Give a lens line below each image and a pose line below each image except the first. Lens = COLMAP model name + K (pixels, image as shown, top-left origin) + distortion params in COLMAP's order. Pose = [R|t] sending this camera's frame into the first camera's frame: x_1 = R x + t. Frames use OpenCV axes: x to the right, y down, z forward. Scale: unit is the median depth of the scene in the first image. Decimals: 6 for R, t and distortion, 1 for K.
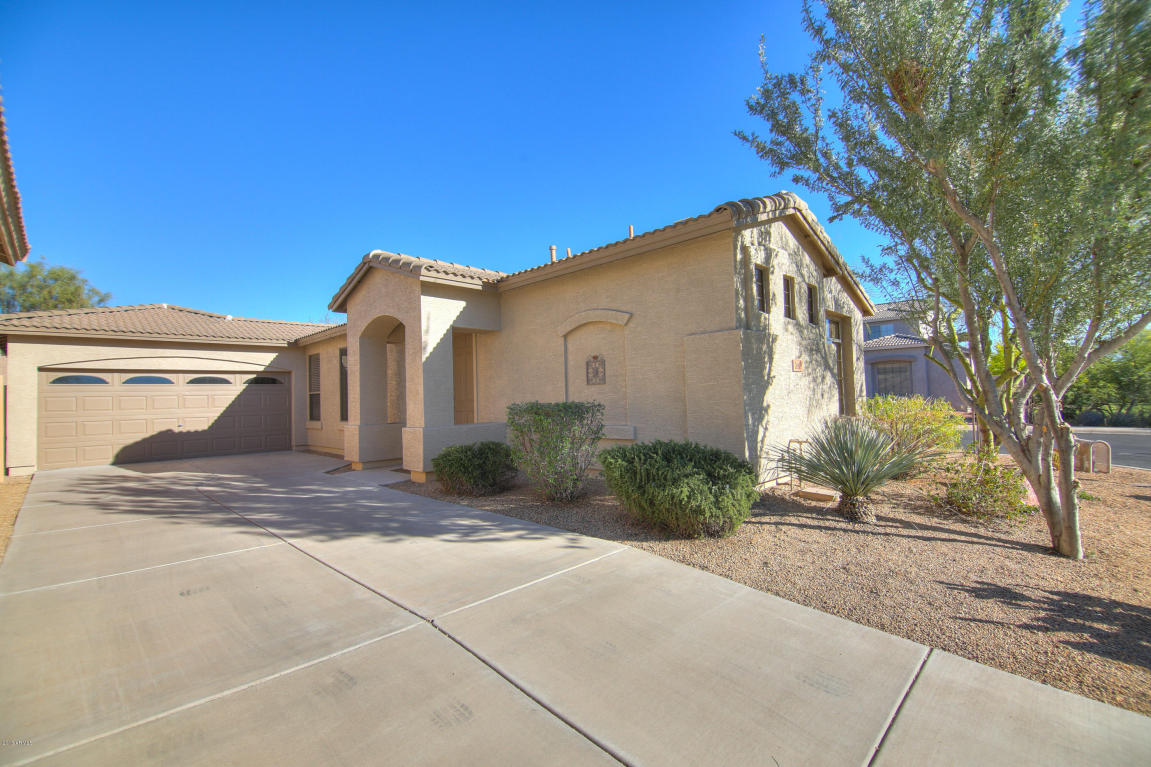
lens RADIAL K [[513.1, 0, 575.5], [0, 513.1, 383.5], [0, 0, 1]] dist [-0.002210, -0.000394]
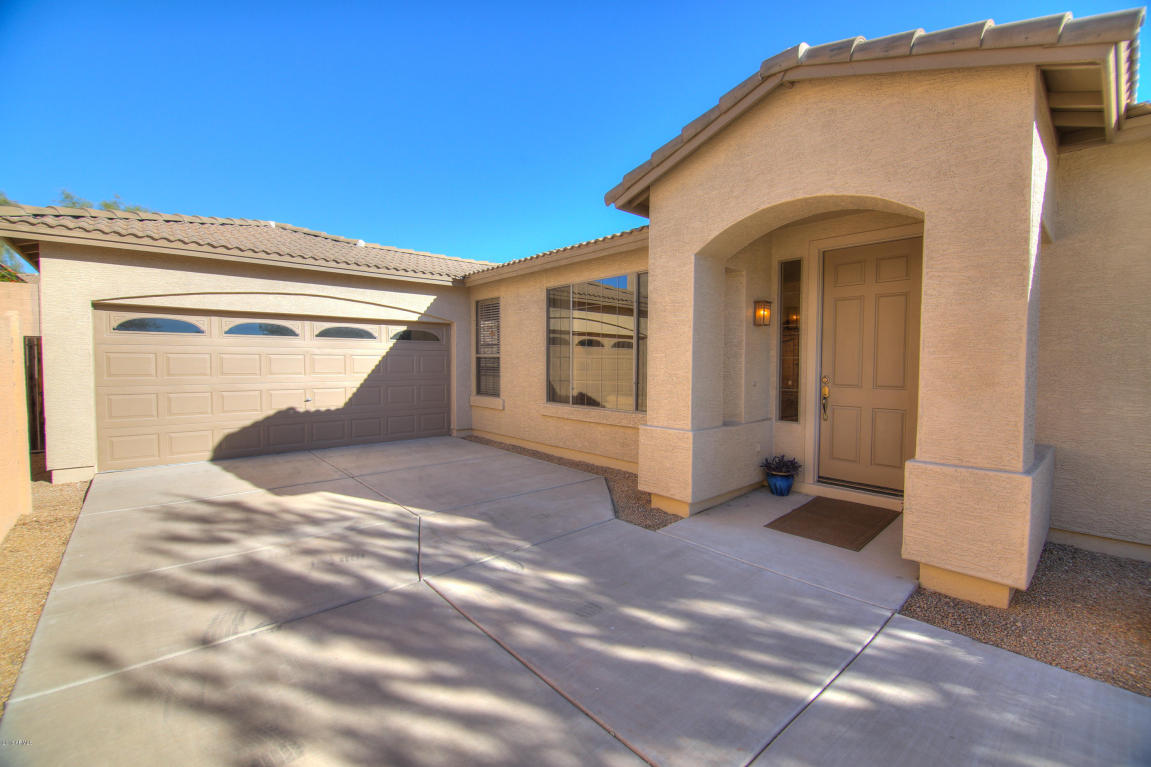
lens RADIAL K [[488.9, 0, 579.9], [0, 488.9, 380.5], [0, 0, 1]] dist [0.000936, -0.009974]
pose [[0.998064, 0.035665, -0.050954, -0.390511], [-0.032039, 0.997013, 0.070278, 0.001314], [0.053308, -0.068510, 0.996225, 0.398655]]
